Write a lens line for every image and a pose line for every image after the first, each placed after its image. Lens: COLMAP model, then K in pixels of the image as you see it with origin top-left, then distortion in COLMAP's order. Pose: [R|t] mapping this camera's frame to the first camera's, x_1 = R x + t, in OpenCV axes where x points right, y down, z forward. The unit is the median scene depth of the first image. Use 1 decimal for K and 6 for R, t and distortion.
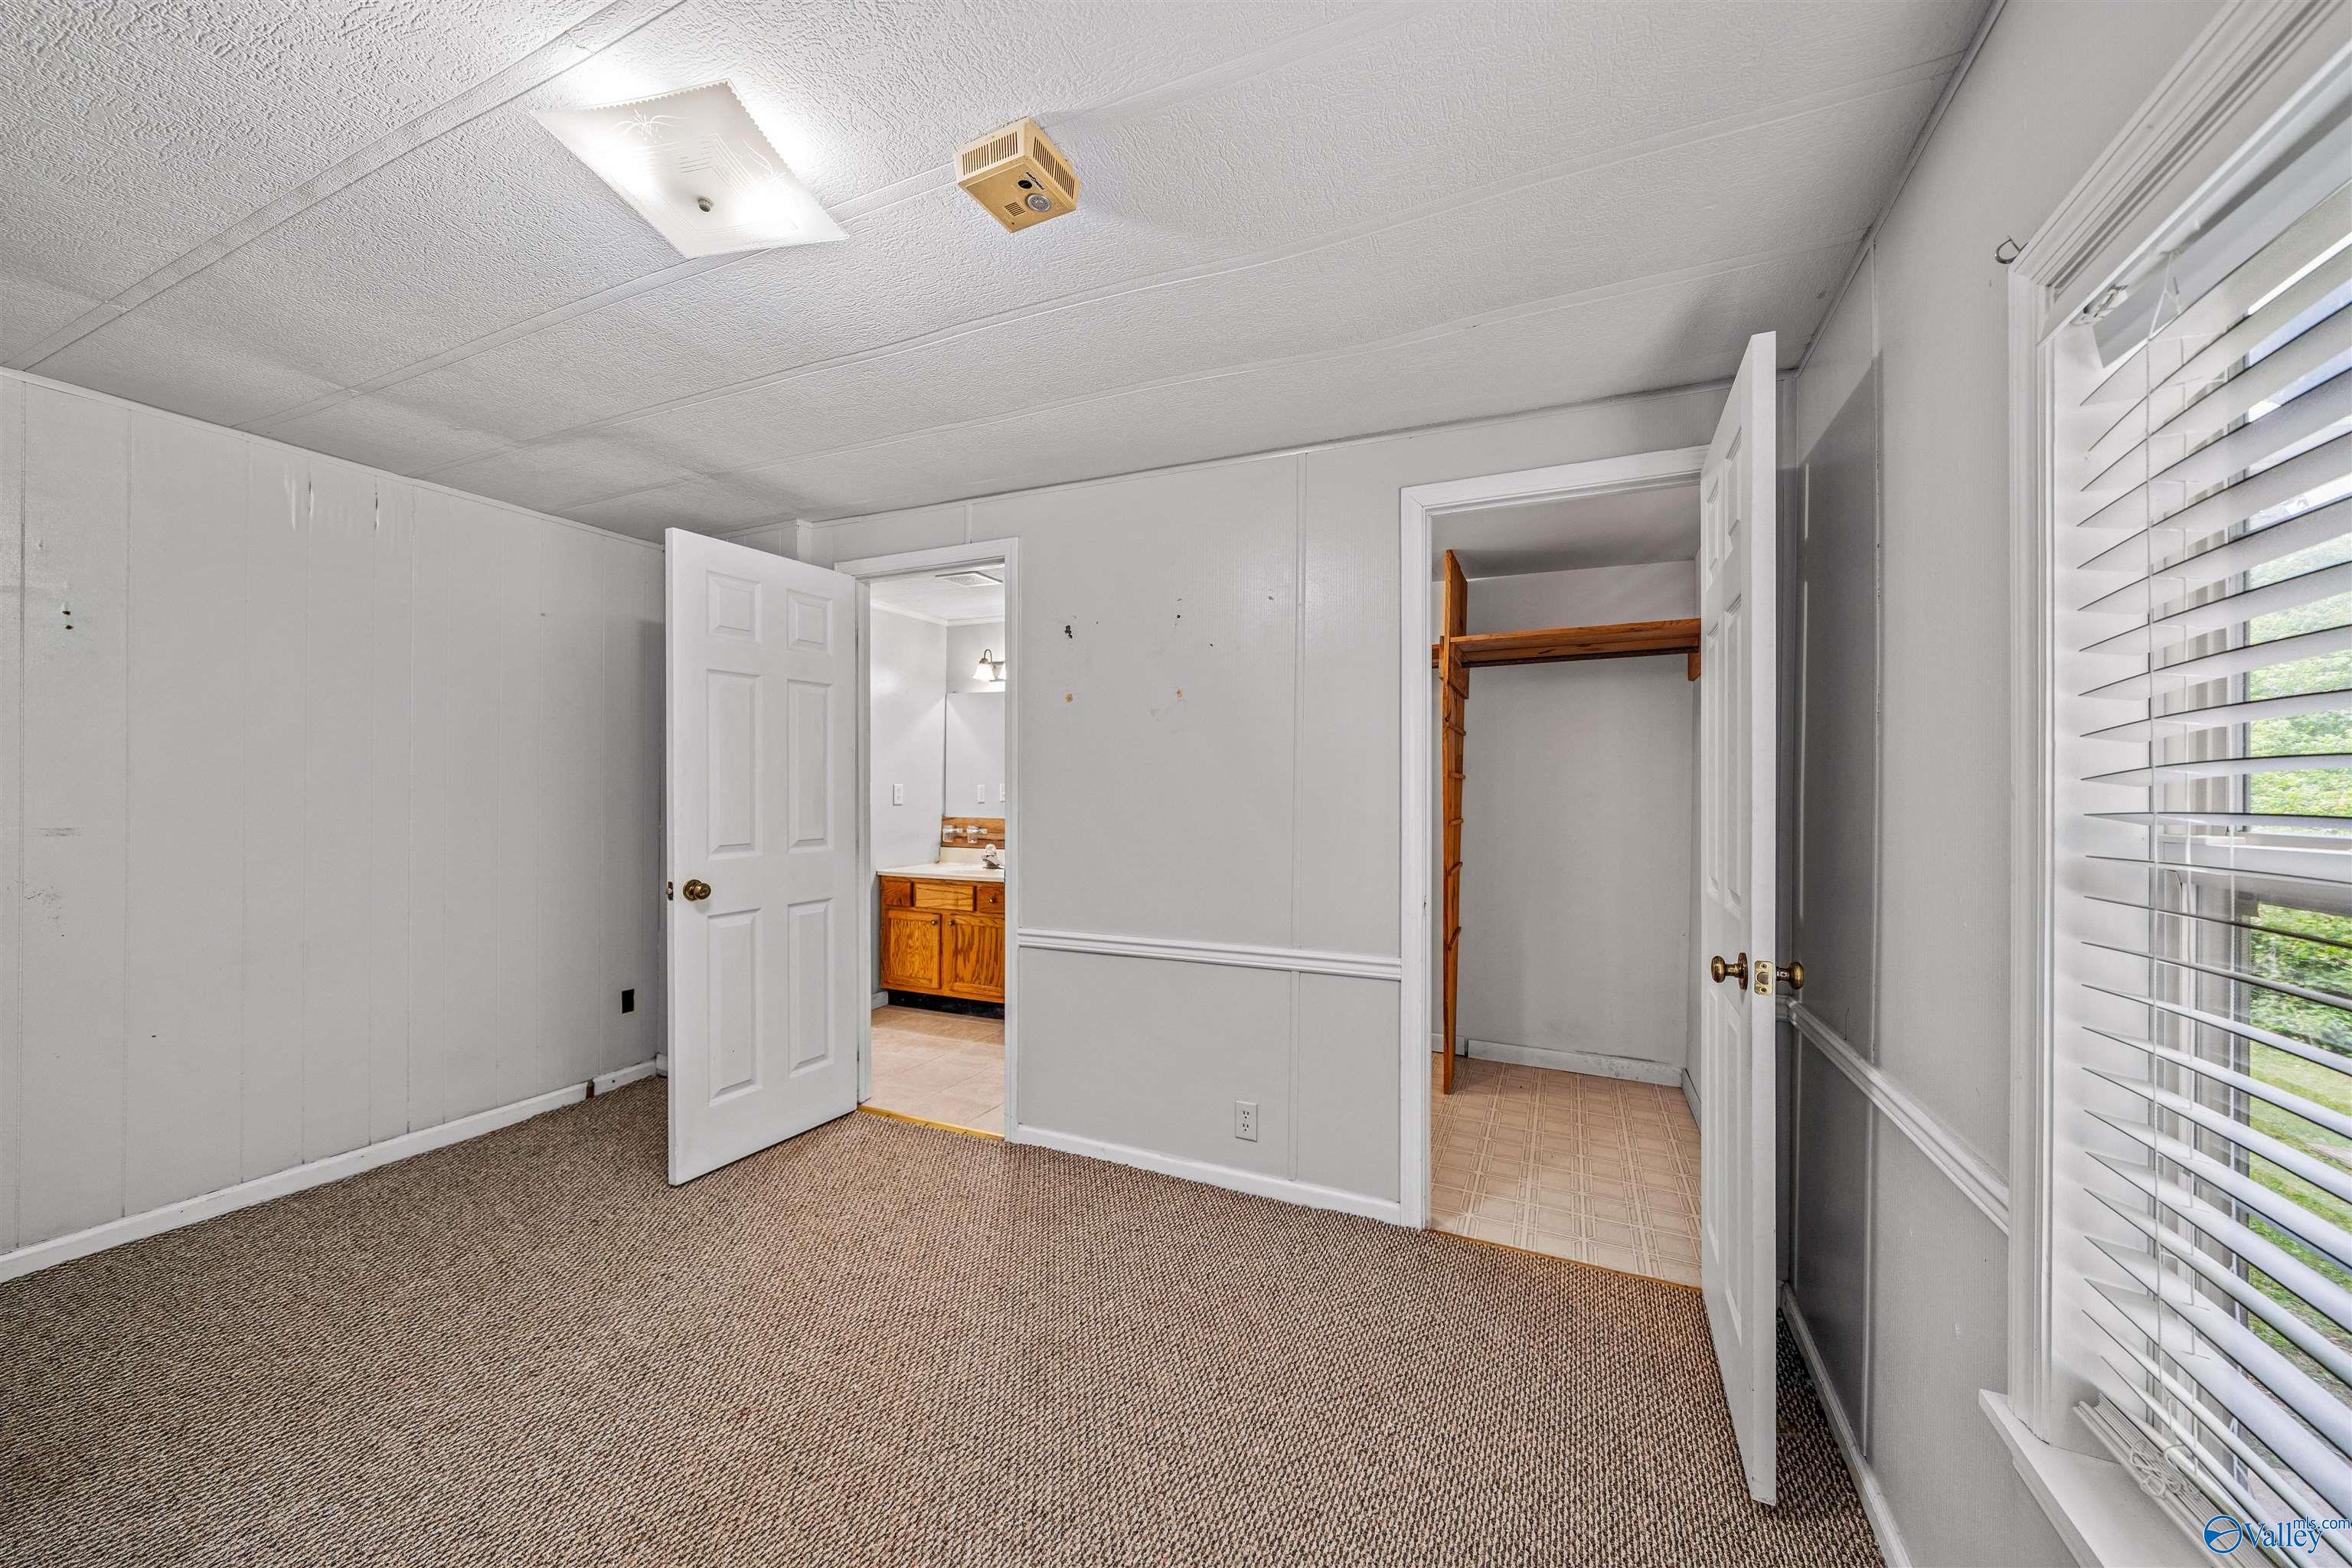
lens RADIAL K [[910.0, 0, 1166.3], [0, 910.0, 791.5], [0, 0, 1]] dist [-0.003100, 0.000049]
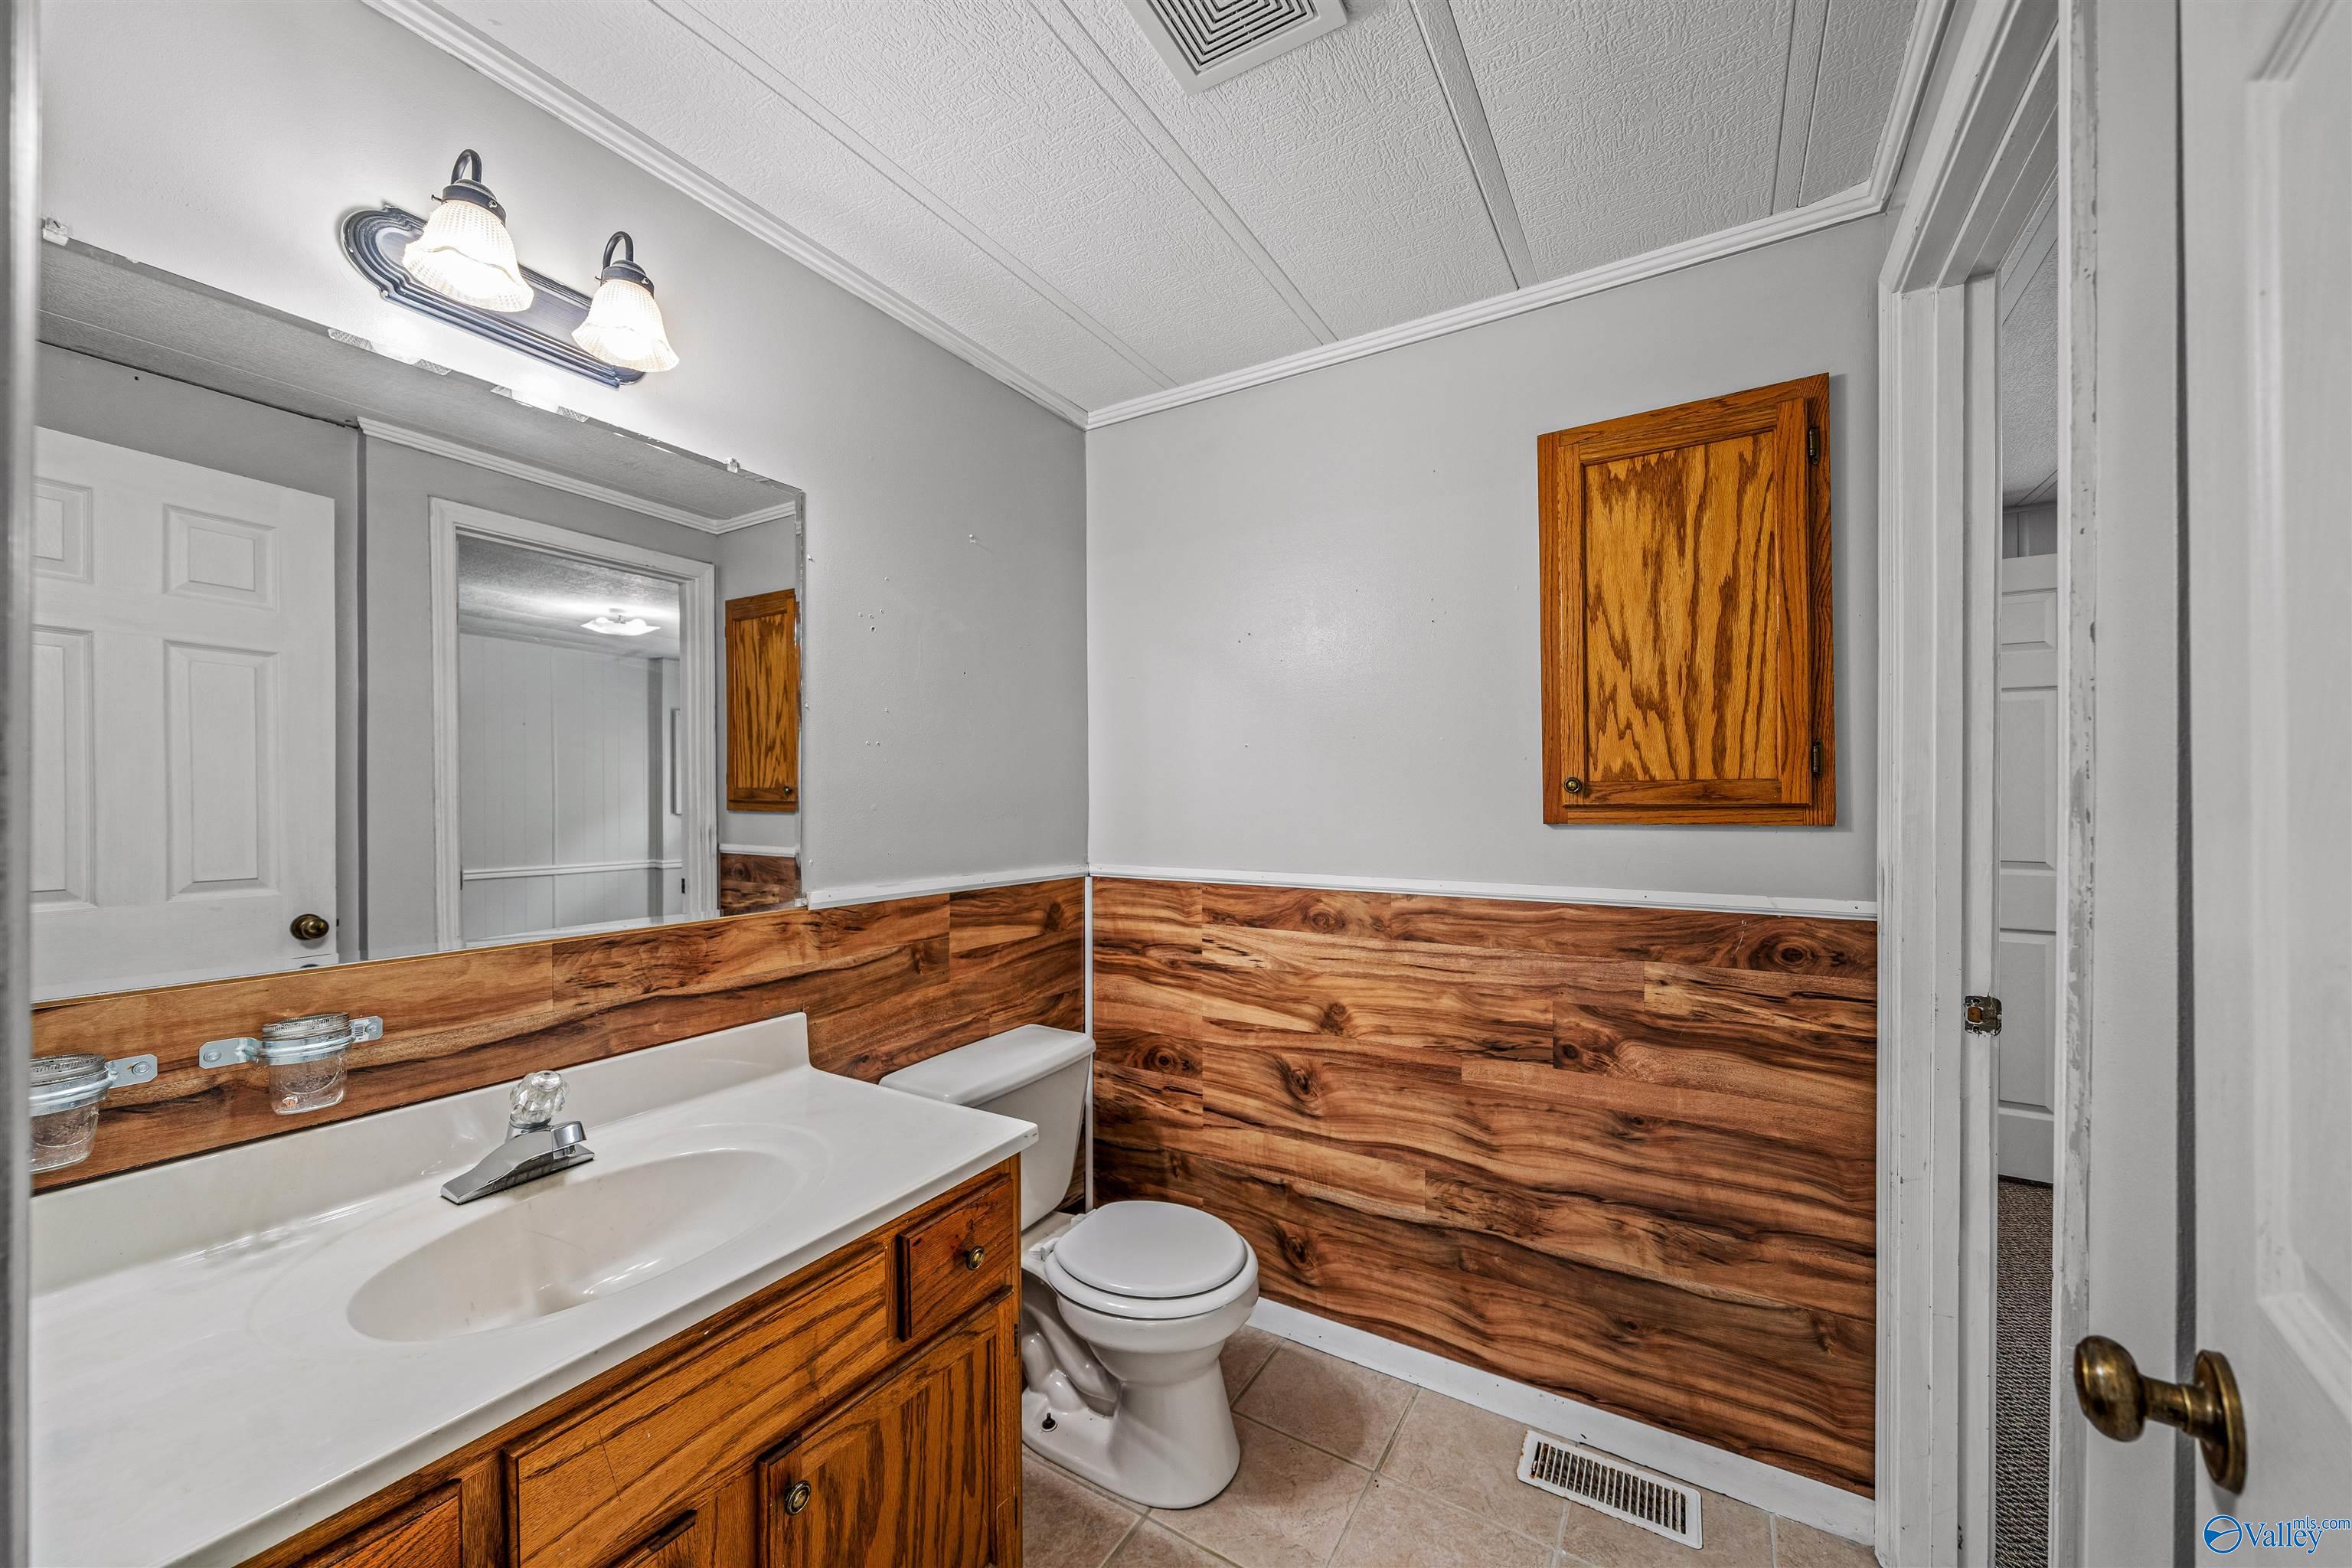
lens RADIAL K [[910.0, 0, 1135.1], [0, 910.0, 791.5], [0, 0, 1]] dist [-0.003100, 0.000049]
pose [[0.117064, -0.001804, 0.993123, -0.667518], [-0.002135, 0.999996, 0.002068, -0.011871], [-0.993122, -0.002362, 0.117059, 1.431737]]
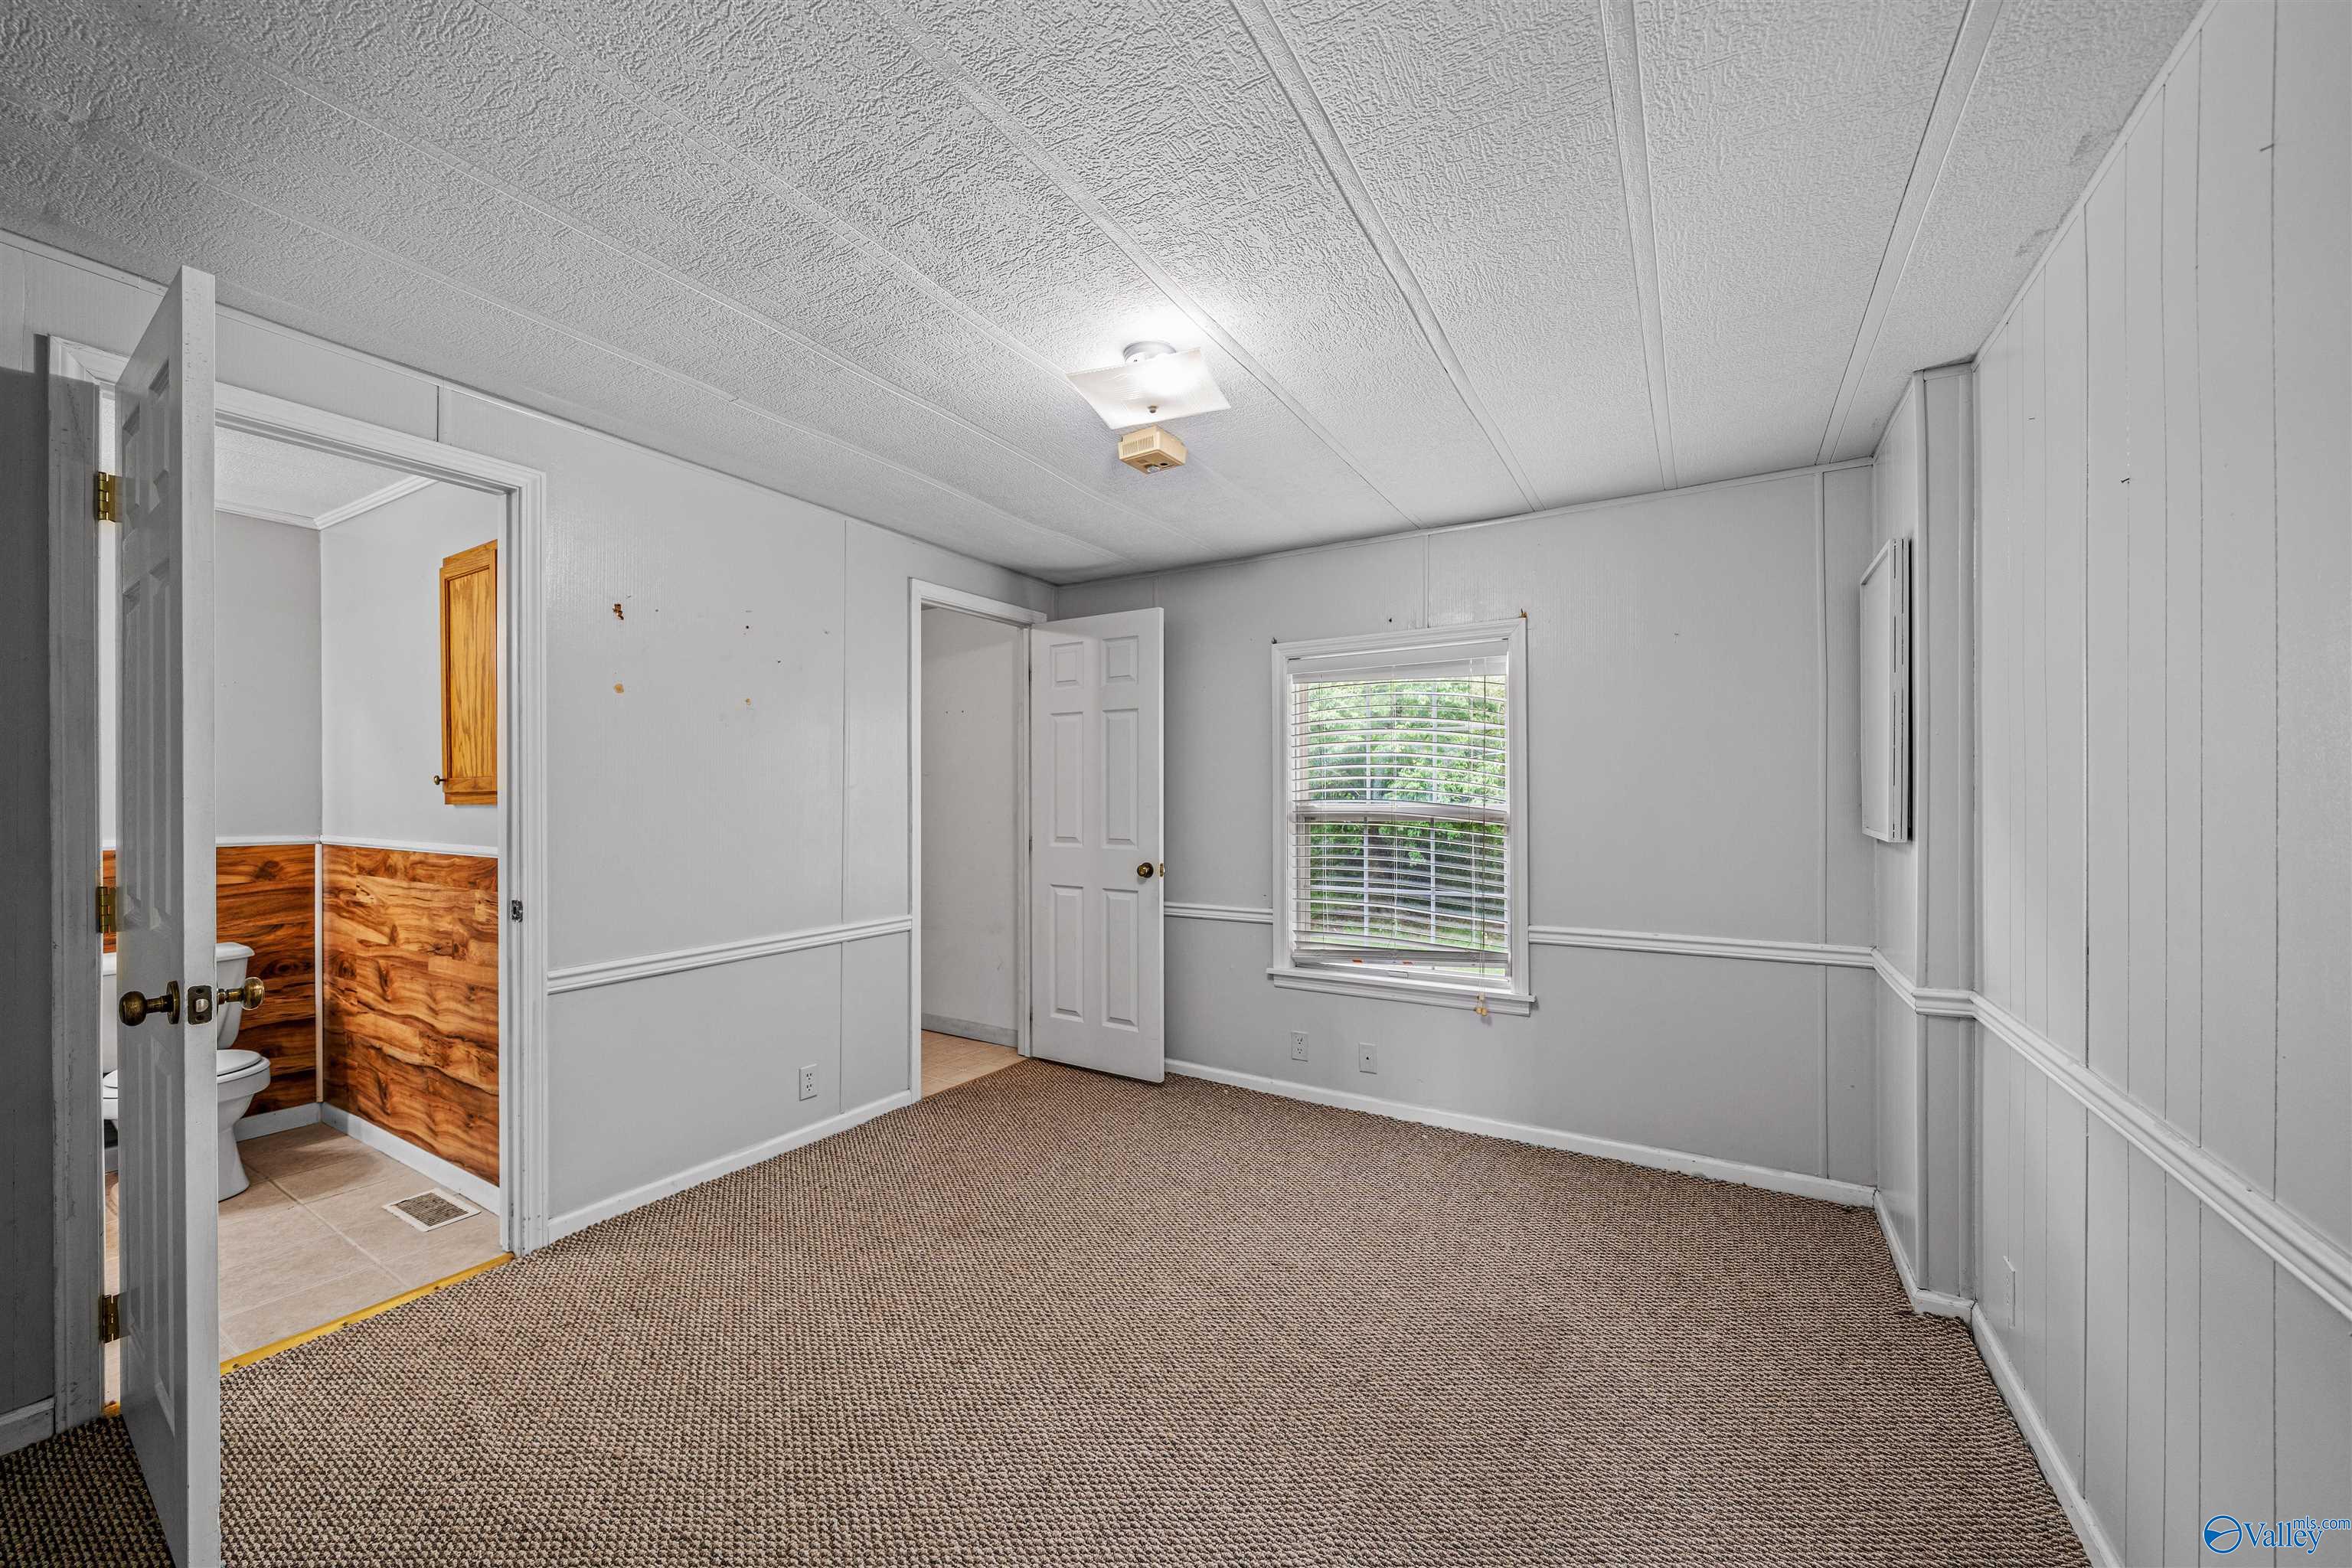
lens RADIAL K [[910.0, 0, 1169.2], [0, 910.0, 786.4], [0, 0, 1]] dist [-0.003100, 0.000049]
pose [[0.083966, -0.001326, 0.996468, -0.920788], [-0.004639, 0.999988, 0.001722, -0.014071], [-0.996458, -0.004767, 0.083958, 0.407463]]
